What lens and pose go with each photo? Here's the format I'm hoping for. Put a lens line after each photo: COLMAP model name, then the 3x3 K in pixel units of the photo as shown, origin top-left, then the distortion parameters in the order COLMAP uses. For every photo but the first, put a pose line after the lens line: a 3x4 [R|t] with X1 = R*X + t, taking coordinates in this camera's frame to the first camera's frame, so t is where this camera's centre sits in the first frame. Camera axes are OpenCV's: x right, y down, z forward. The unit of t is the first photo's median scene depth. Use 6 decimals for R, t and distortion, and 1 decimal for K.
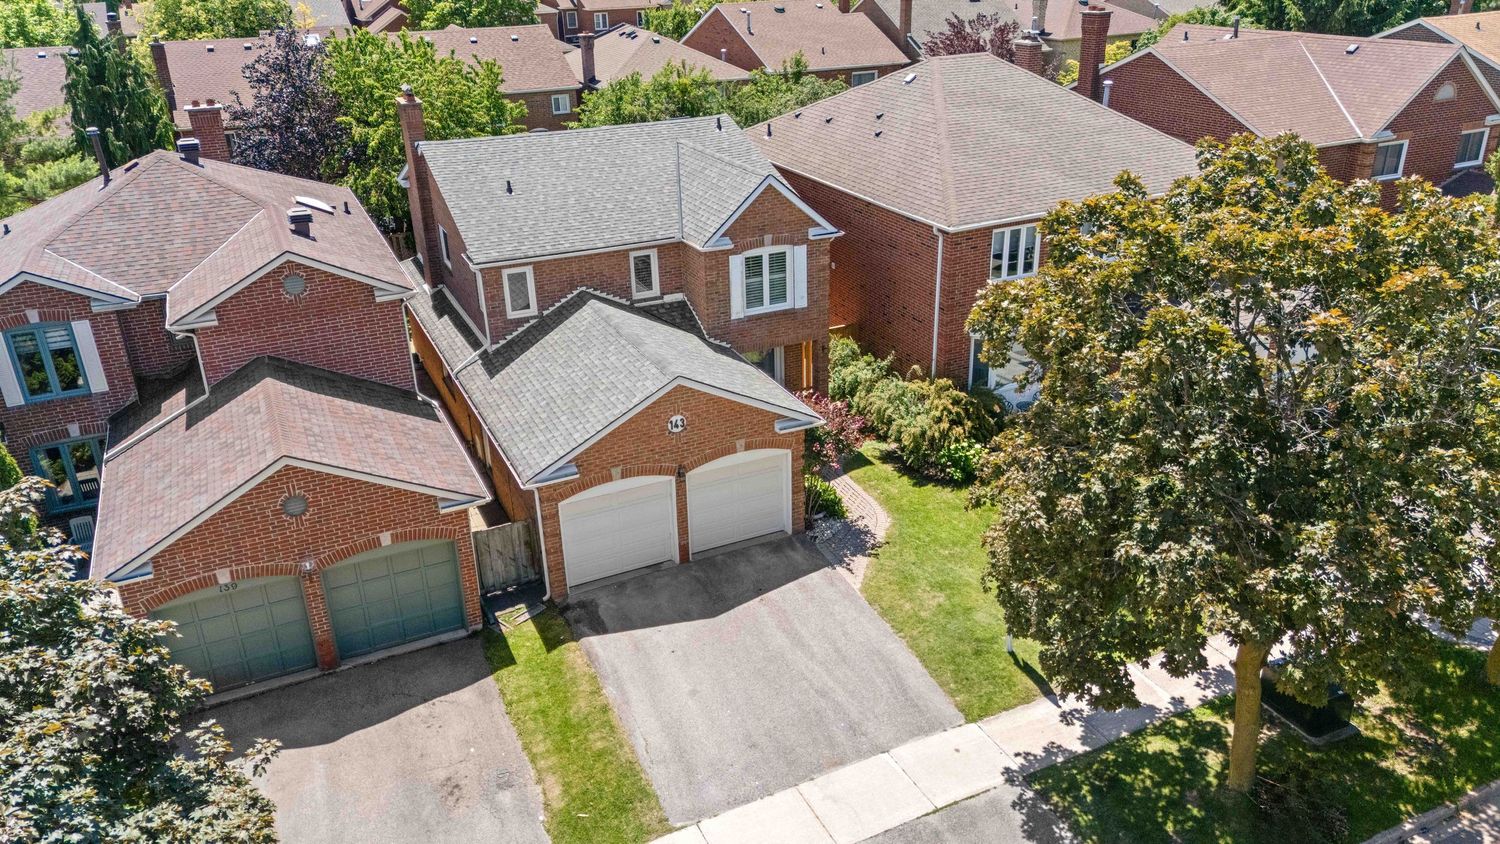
lens RADIAL K [[1102.6, 0, 753.9], [0, 1102.6, 421.9], [0, 0, 1]] dist [0.065394, -0.064815]
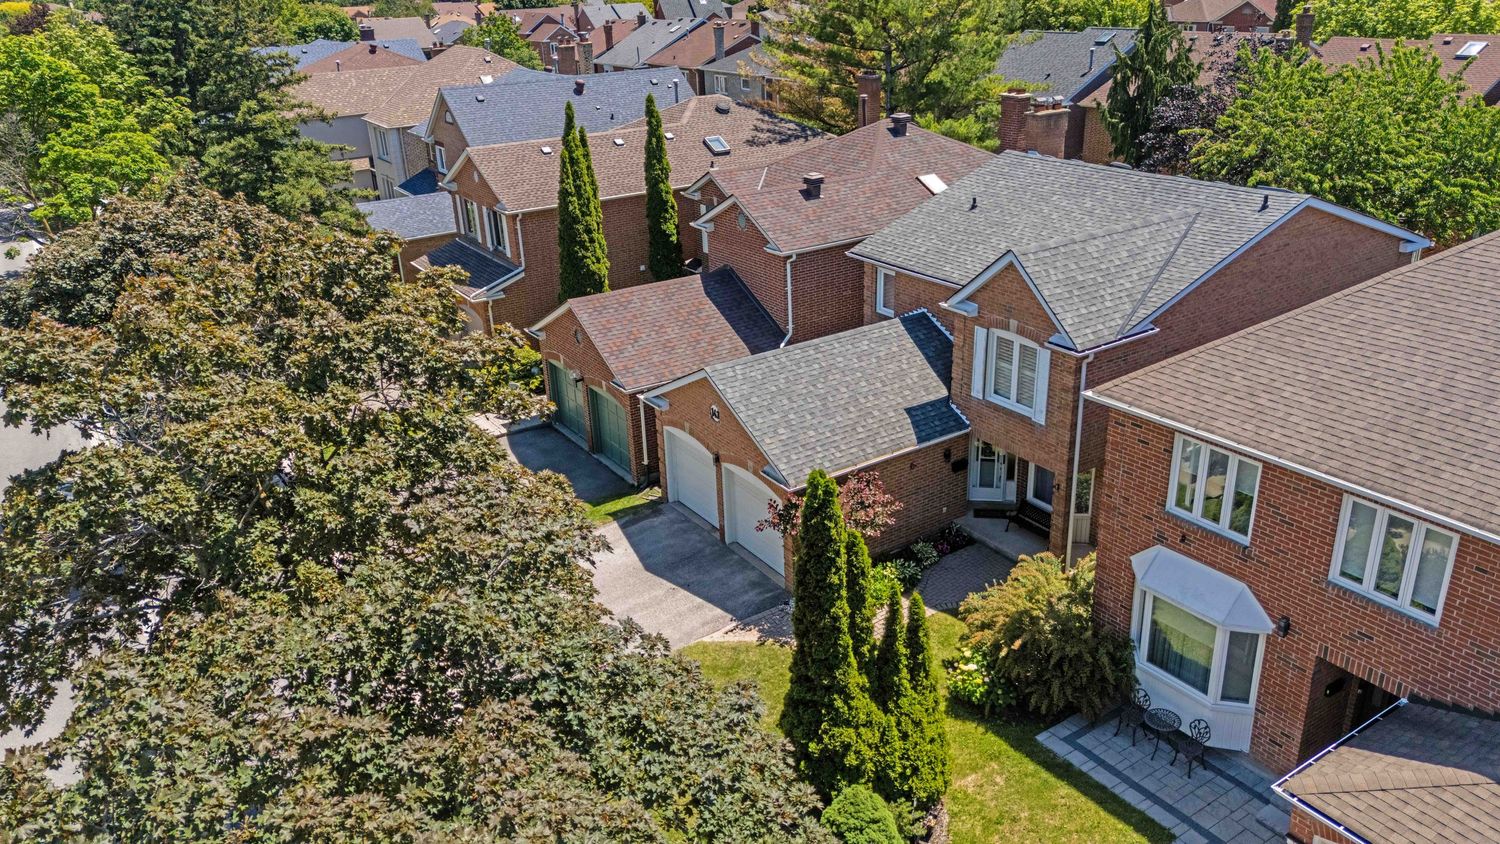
lens RADIAL K [[1102.6, 0, 749.9], [0, 1102.6, 419.8], [0, 0, 1]] dist [0.065394, -0.064815]
pose [[0.141863, 0.400698, -0.905161, 0.787333], [-0.374572, 0.868145, 0.325607, -0.306379], [0.916281, 0.292856, 0.273248, 0.615229]]
